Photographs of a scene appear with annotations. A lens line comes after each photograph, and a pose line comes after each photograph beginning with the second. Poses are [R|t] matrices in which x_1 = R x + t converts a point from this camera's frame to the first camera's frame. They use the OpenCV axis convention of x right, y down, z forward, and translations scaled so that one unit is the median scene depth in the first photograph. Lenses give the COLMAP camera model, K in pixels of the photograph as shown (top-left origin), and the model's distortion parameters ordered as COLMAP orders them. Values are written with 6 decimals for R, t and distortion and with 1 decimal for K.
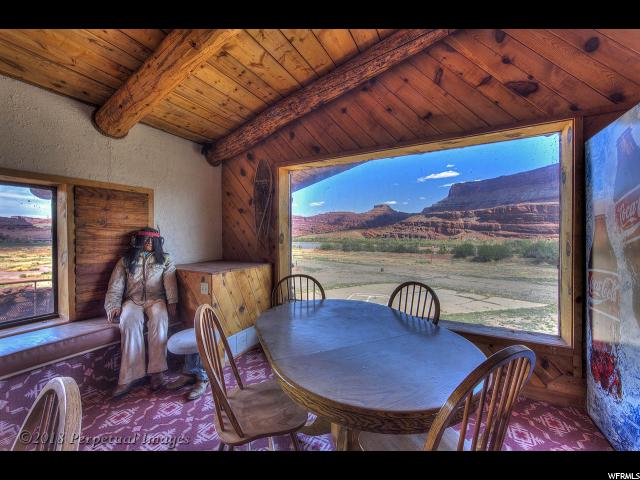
lens RADIAL K [[259.4, 0, 317.3], [0, 259.4, 238.4], [0, 0, 1]] dist [-0.001228, -0.000056]
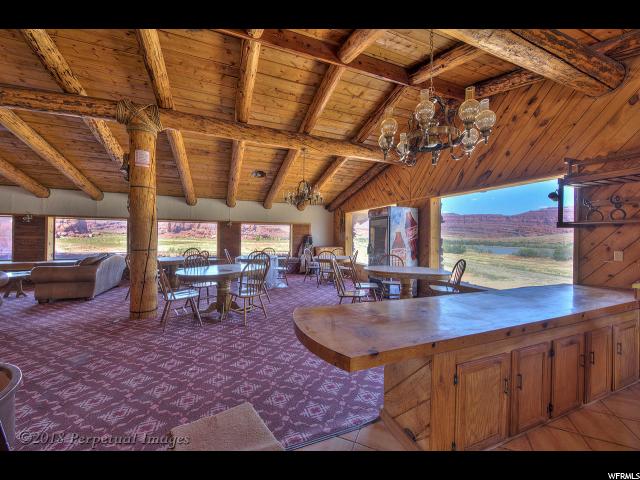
lens RADIAL K [[259.4, 0, 316.7], [0, 259.4, 238.7], [0, 0, 1]] dist [-0.001228, -0.000056]
pose [[0.778053, 0.013629, -0.628051, 1.406895], [-0.017722, 0.999843, -0.000258, 0.010752], [0.627949, 0.011331, 0.778172, -1.426346]]
